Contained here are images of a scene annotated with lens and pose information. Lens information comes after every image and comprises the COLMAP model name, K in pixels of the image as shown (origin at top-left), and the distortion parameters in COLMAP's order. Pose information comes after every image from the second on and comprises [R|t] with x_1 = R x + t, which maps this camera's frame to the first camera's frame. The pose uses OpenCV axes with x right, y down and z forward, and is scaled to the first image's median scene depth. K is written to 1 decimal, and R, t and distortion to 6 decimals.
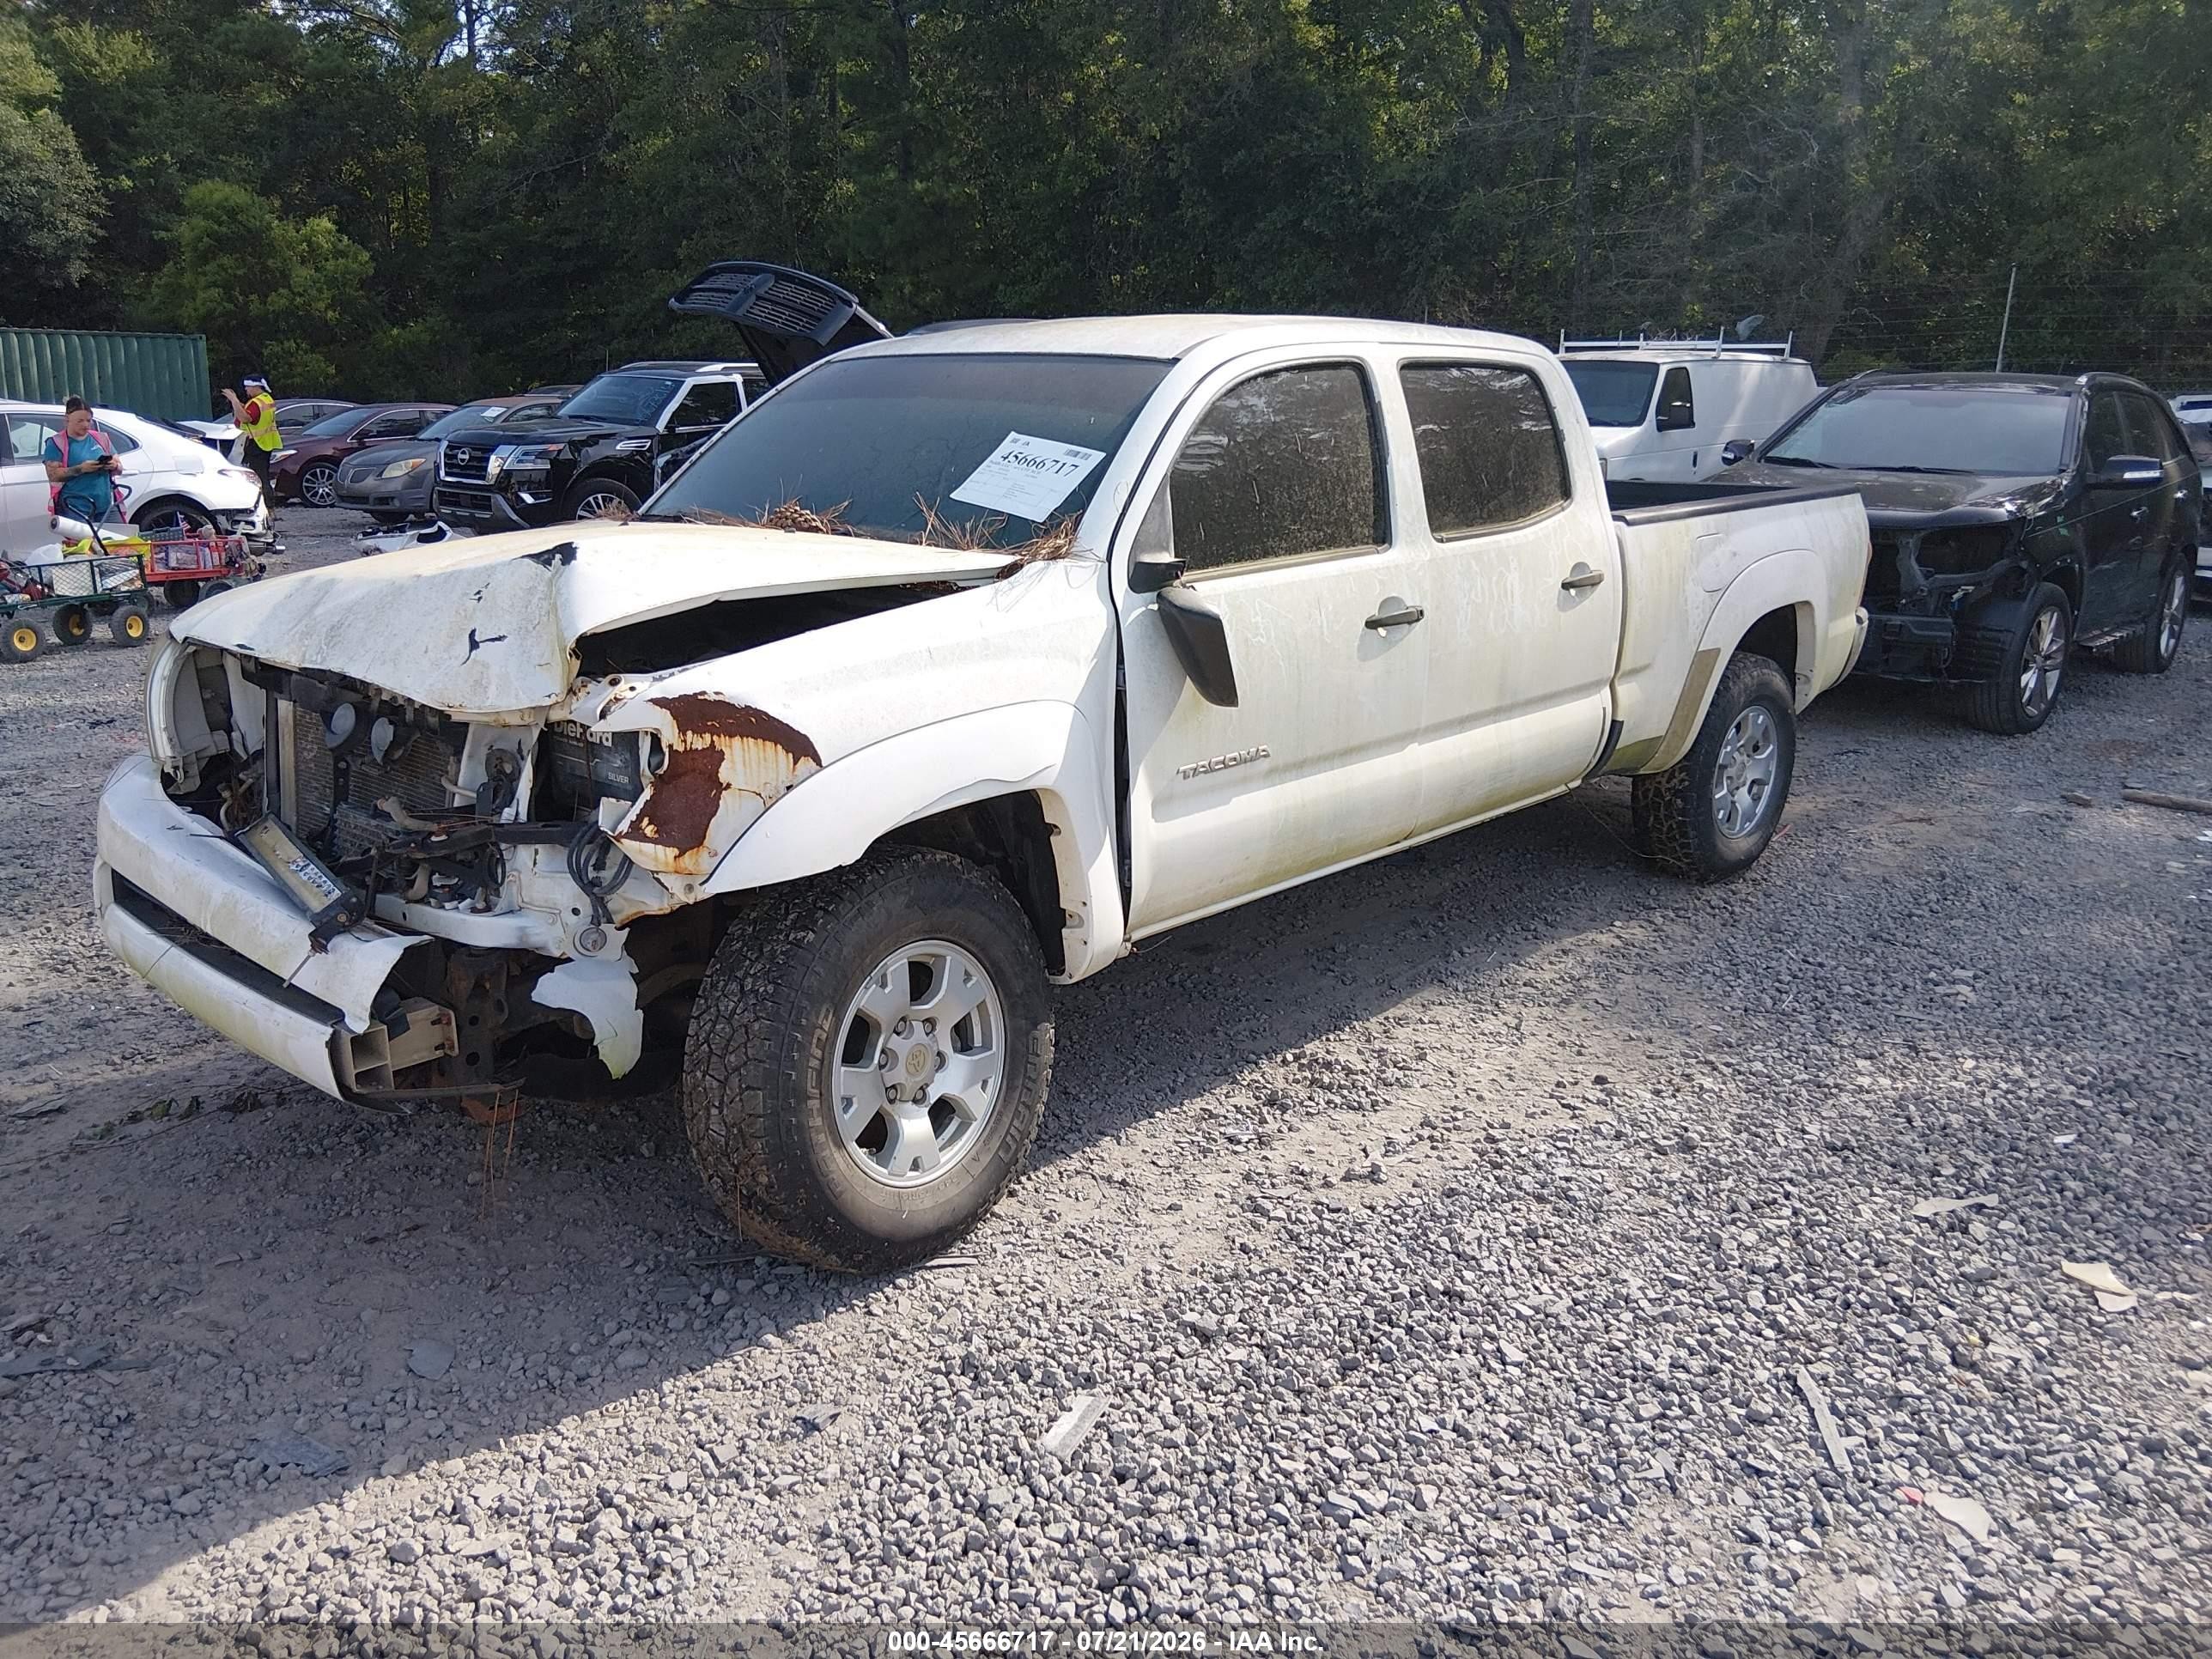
lens RADIAL K [[1682.6, 0, 1118.0], [0, 1682.6, 820.3], [0, 0, 1]] dist [0.069622, -0.119432]
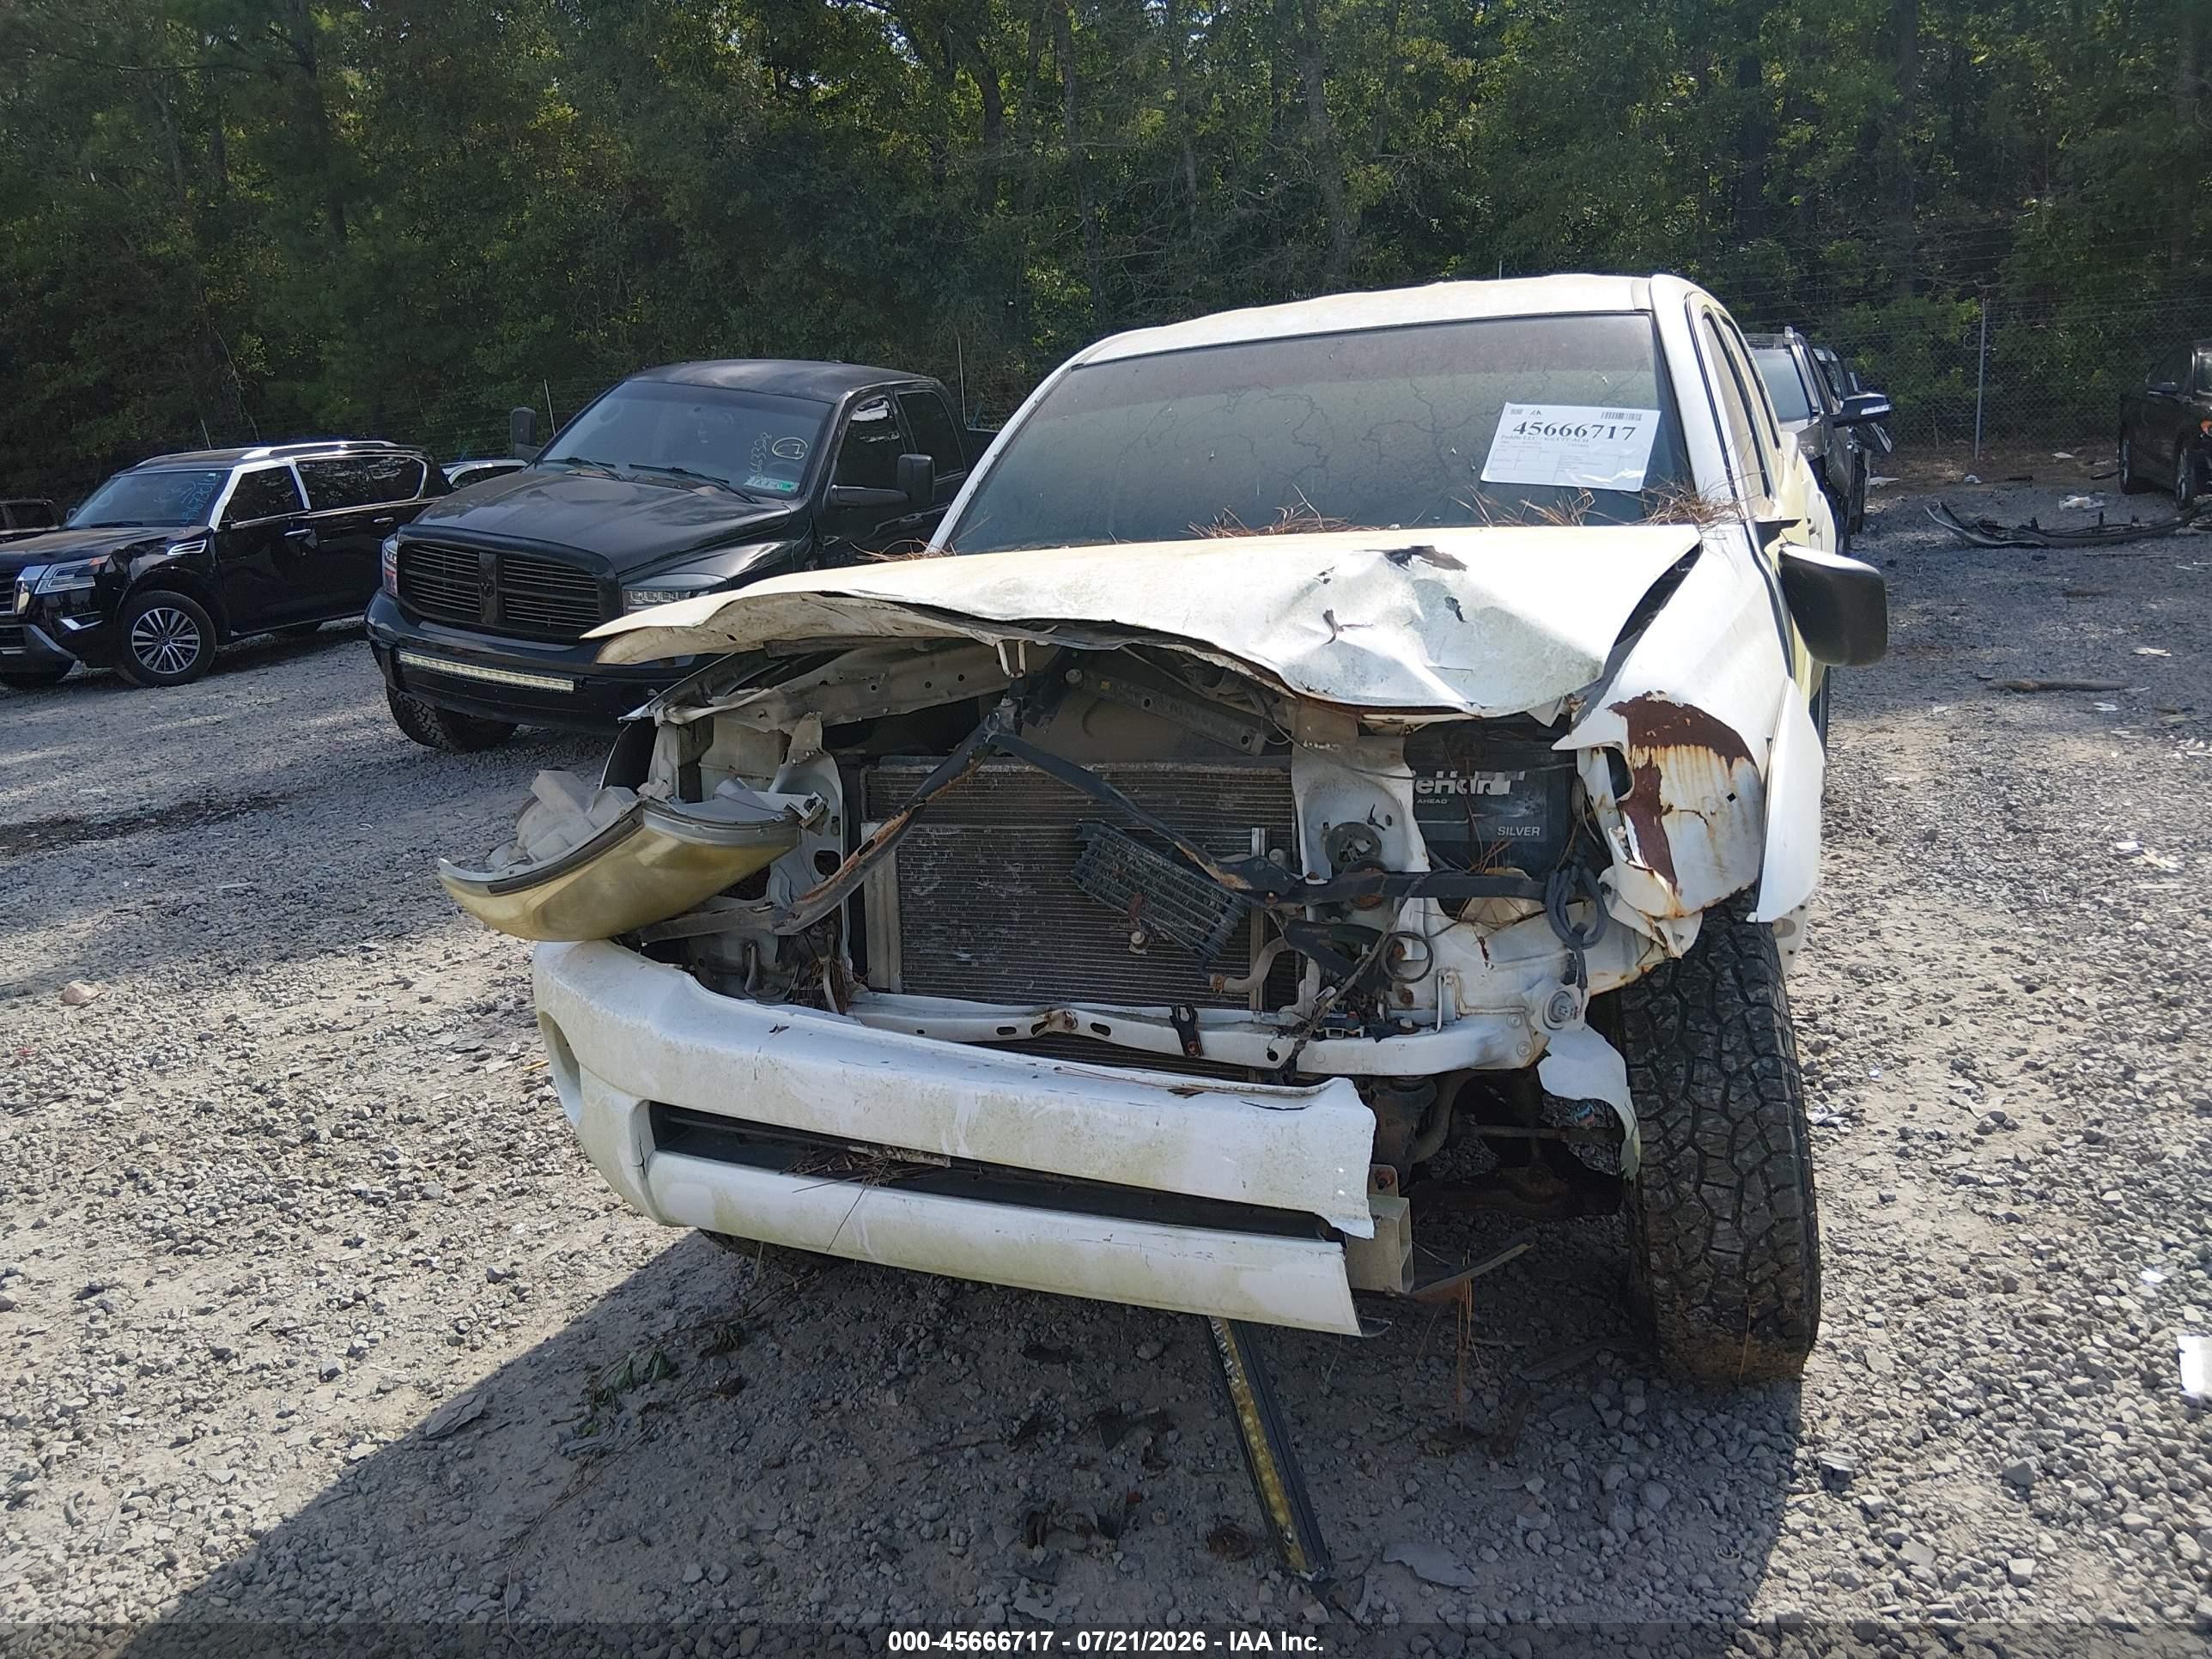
lens RADIAL K [[1682.6, 0, 1105.3], [0, 1682.6, 815.2], [0, 0, 1]] dist [0.069622, -0.119432]
pose [[0.940089, -0.155421, 0.303442, -0.136400], [0.163764, 0.986497, -0.002077, -0.010690], [-0.299022, 0.051645, 0.952848, 0.049293]]
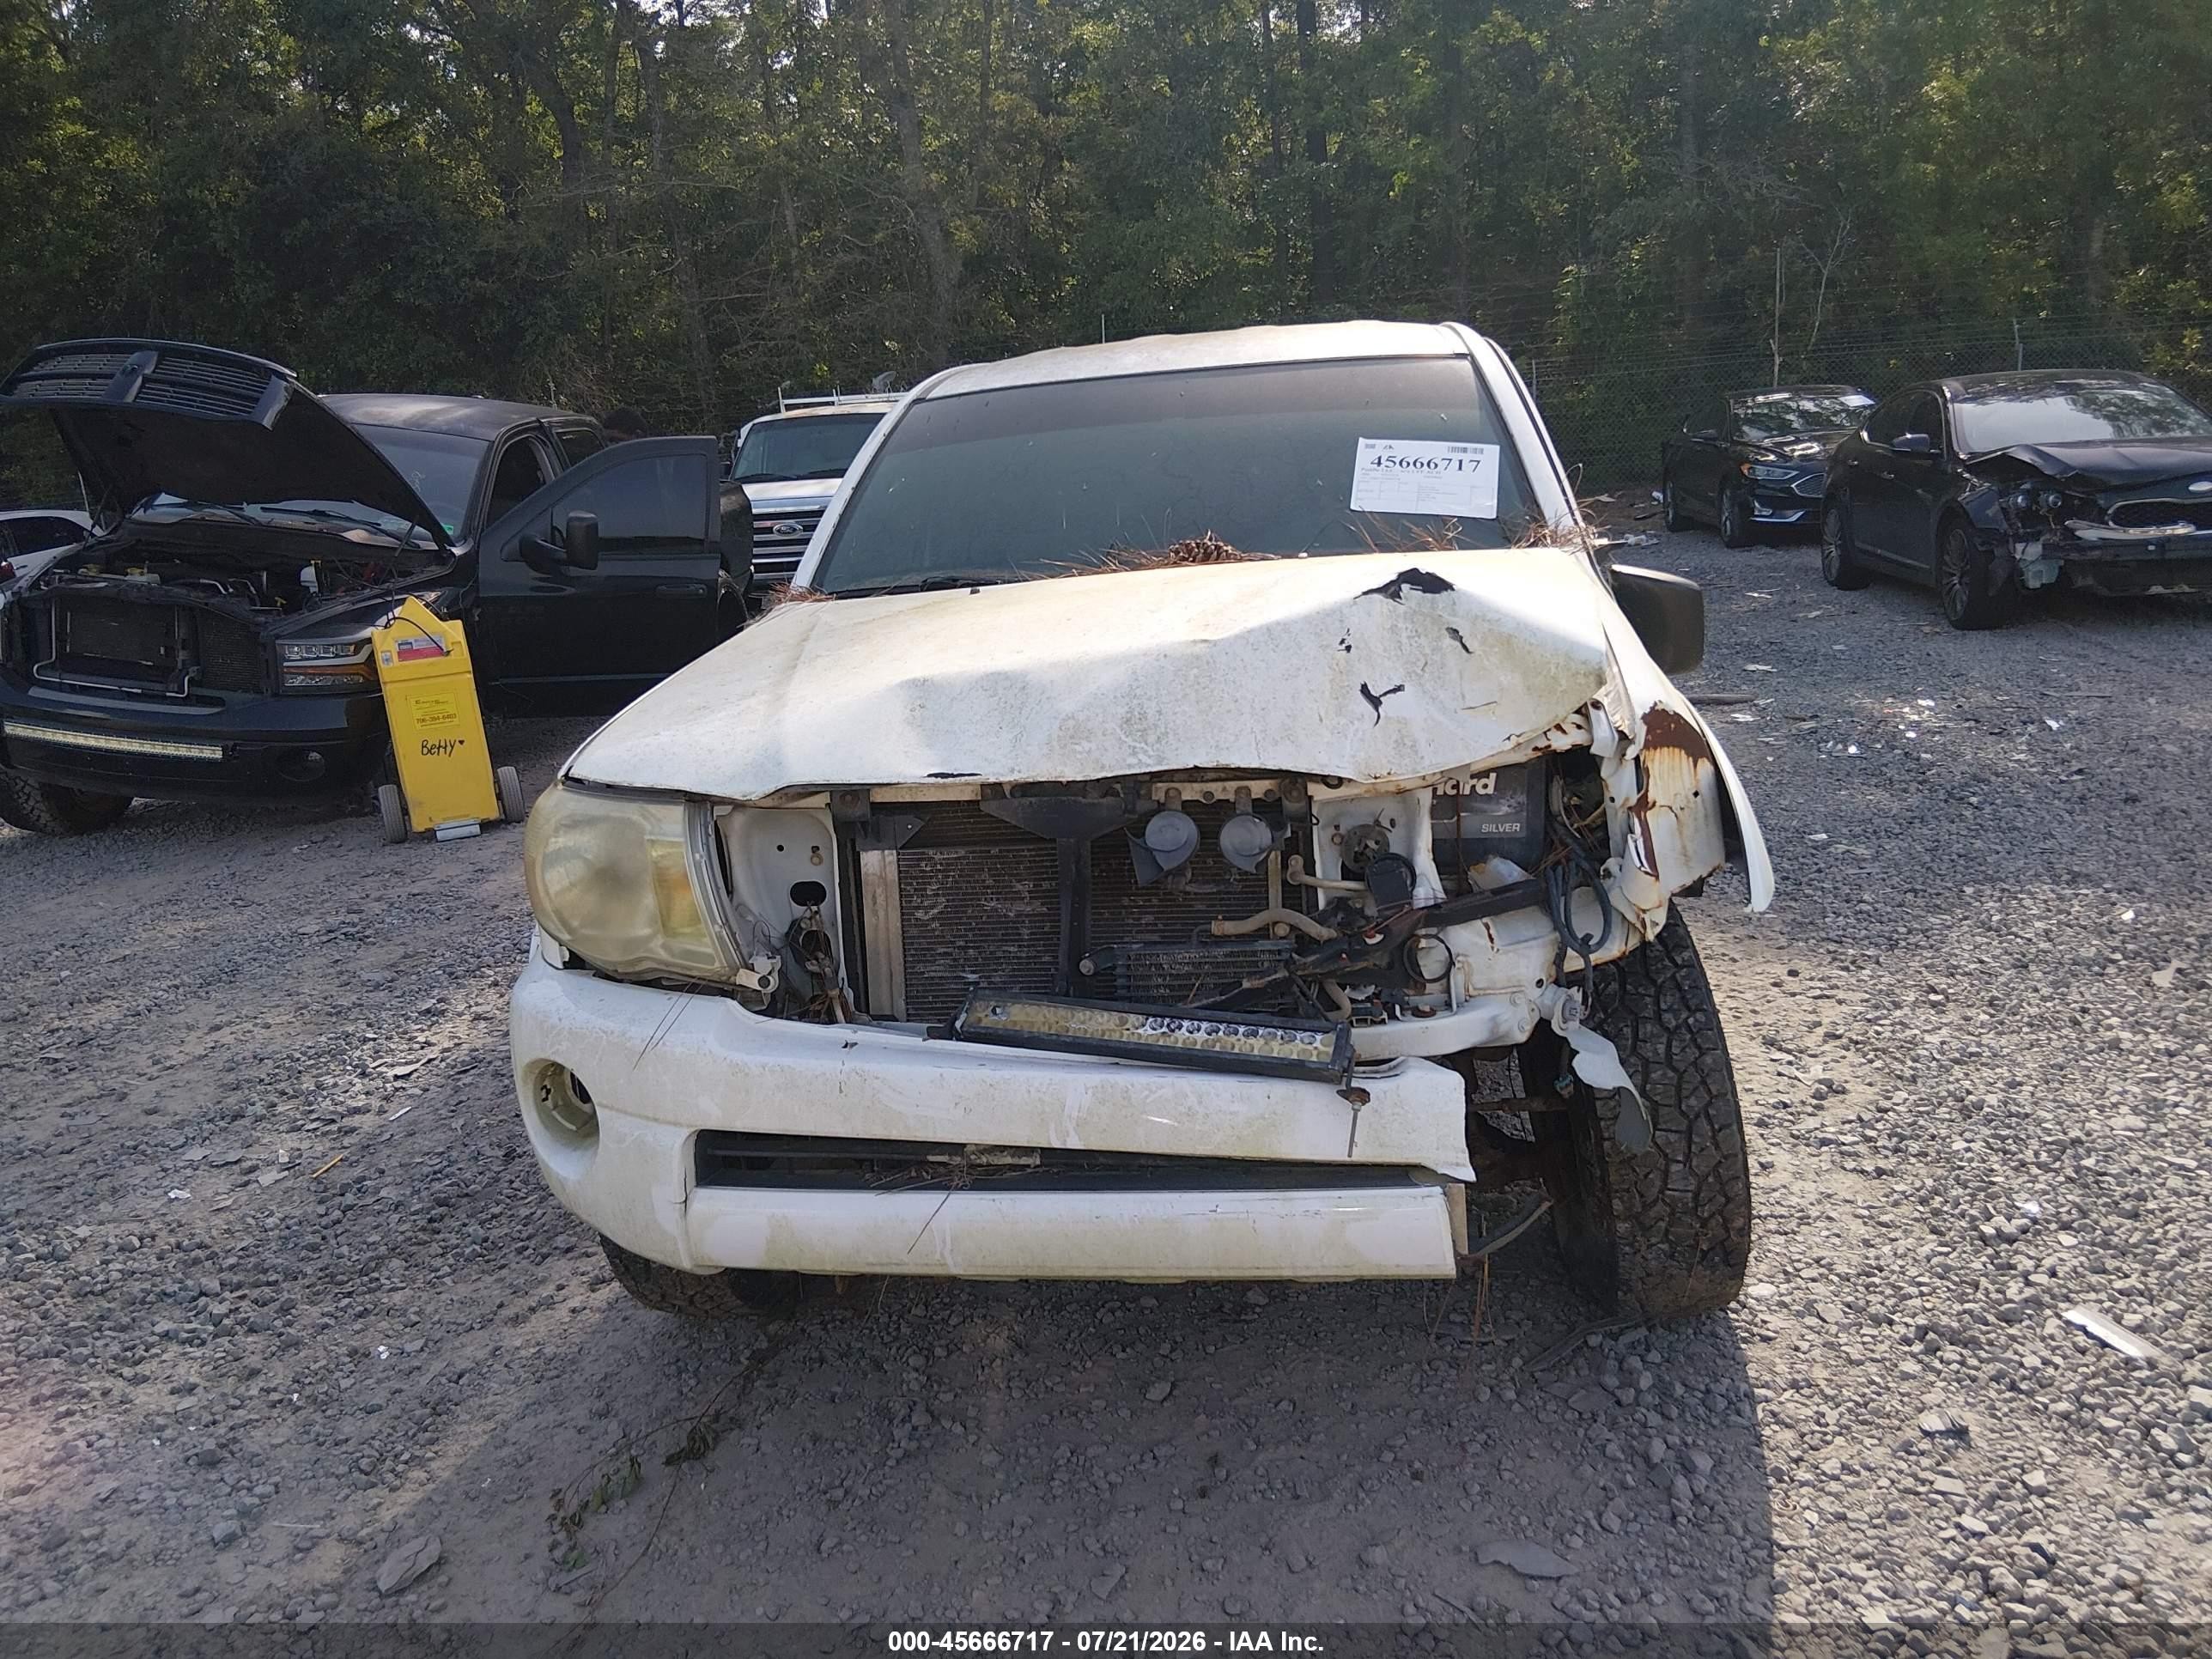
lens RADIAL K [[1682.6, 0, 1108.8], [0, 1682.6, 826.8], [0, 0, 1]] dist [0.069622, -0.119432]
pose [[0.831690, -0.194133, 0.520196, -0.168539], [0.213334, 0.976699, 0.023419, -0.016461], [-0.512622, 0.091498, 0.853726, 0.067316]]
